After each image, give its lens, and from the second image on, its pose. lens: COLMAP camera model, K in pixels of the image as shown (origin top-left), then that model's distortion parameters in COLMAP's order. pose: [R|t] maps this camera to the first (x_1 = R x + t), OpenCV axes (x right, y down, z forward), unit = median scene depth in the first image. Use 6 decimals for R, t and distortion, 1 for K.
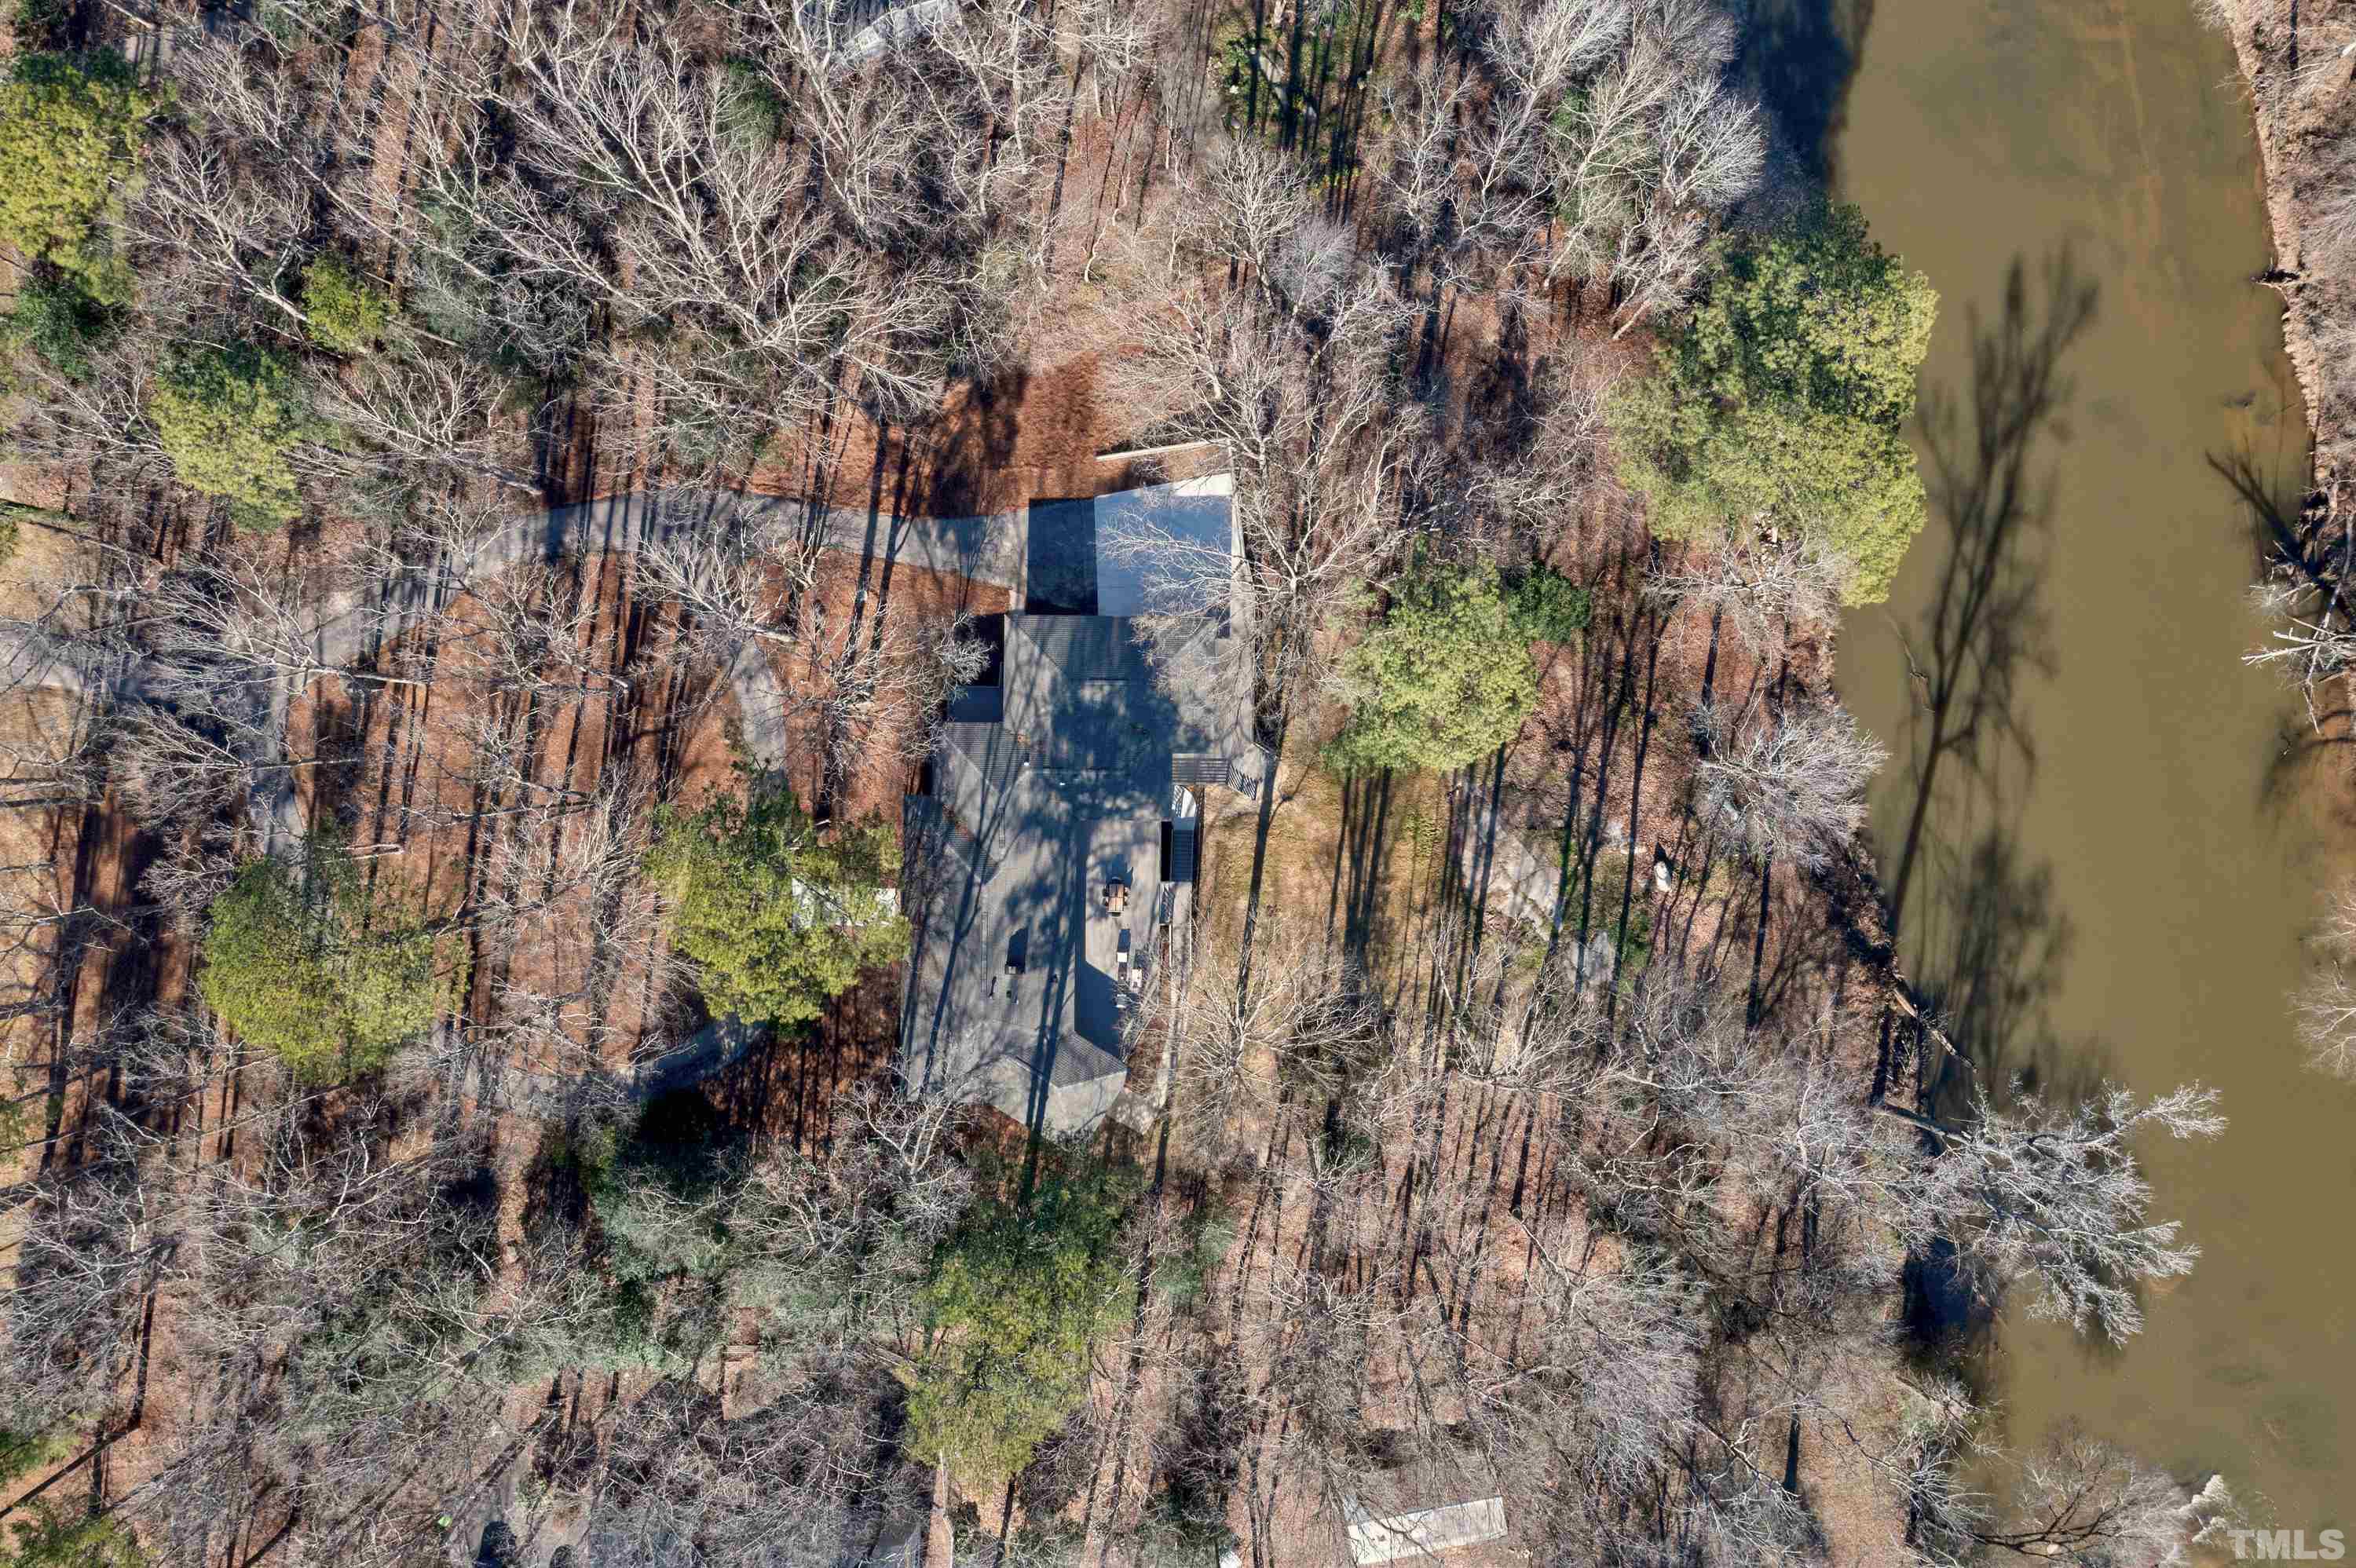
lens RADIAL K [[1920.6, 0, 1169.0], [0, 1920.6, 783.6], [0, 0, 1]] dist [-0.005743, 0.012049]
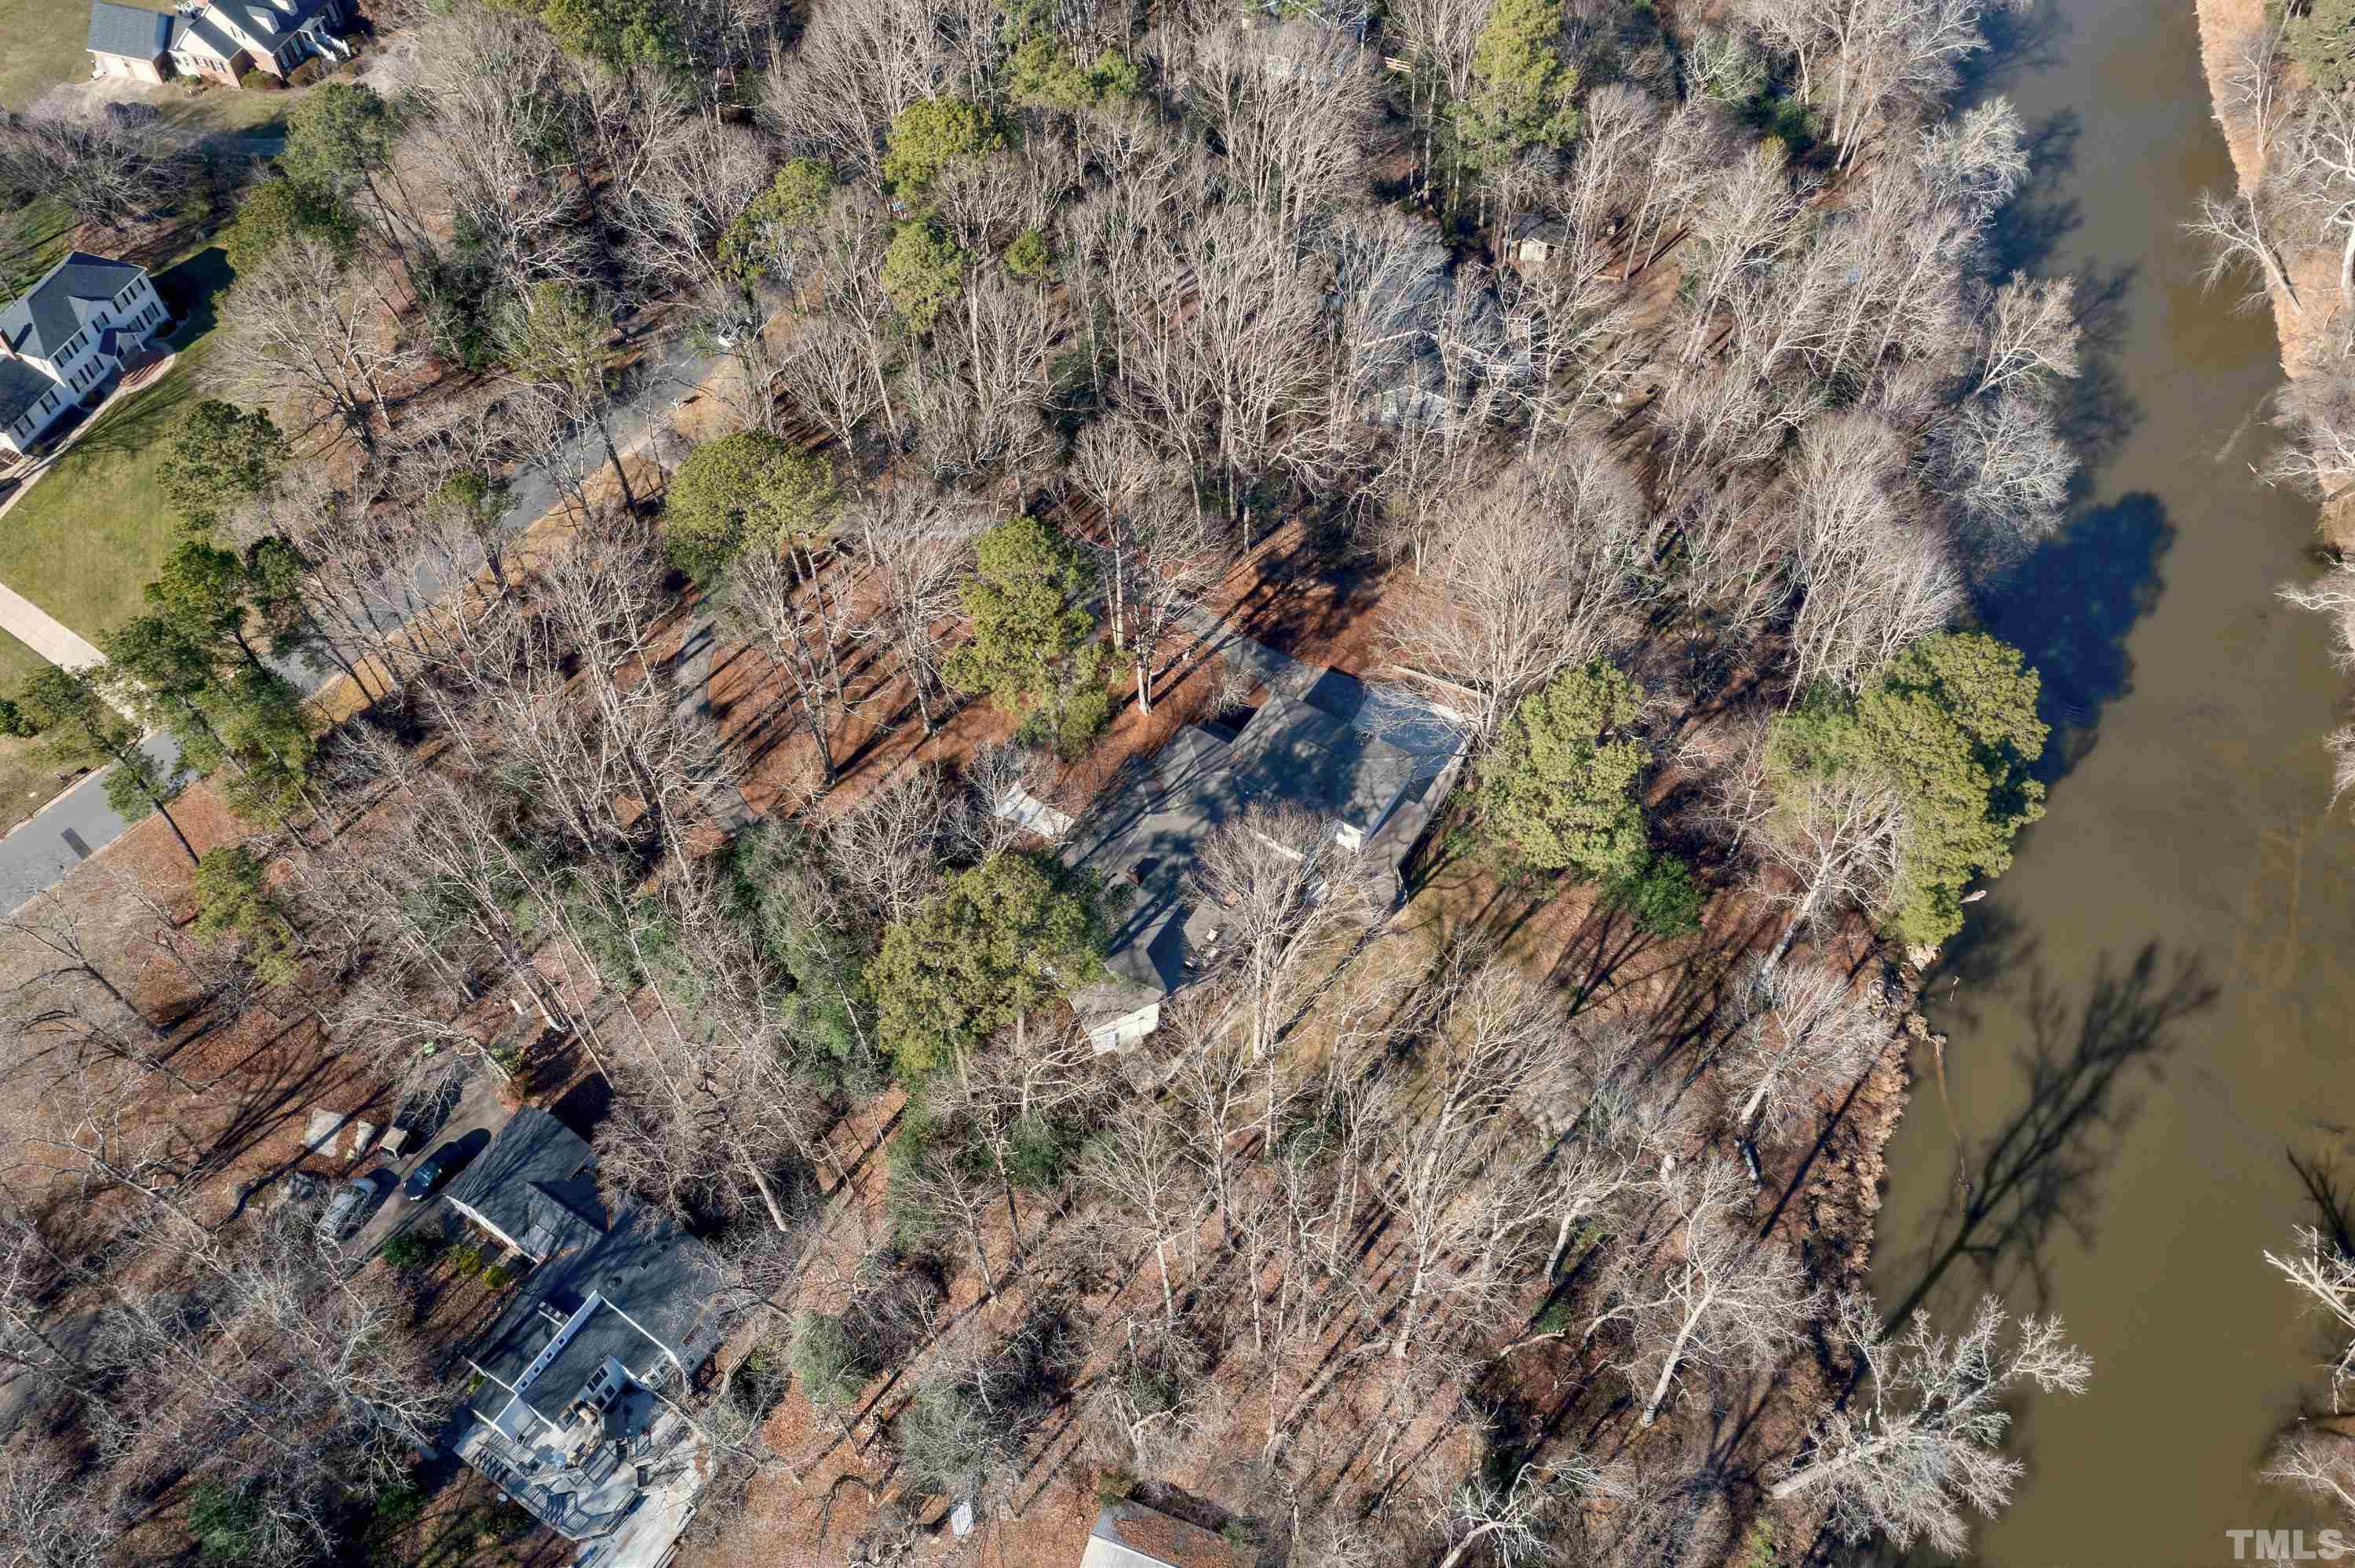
lens RADIAL K [[1919.7, 0, 1178.1], [0, 1919.7, 788.0], [0, 0, 1]] dist [-0.005743, 0.012049]
pose [[0.849880, 0.424806, -0.311839, 0.281796], [-0.526914, 0.675959, -0.515210, 0.635581], [-0.008074, 0.602180, 0.798320, 0.010455]]
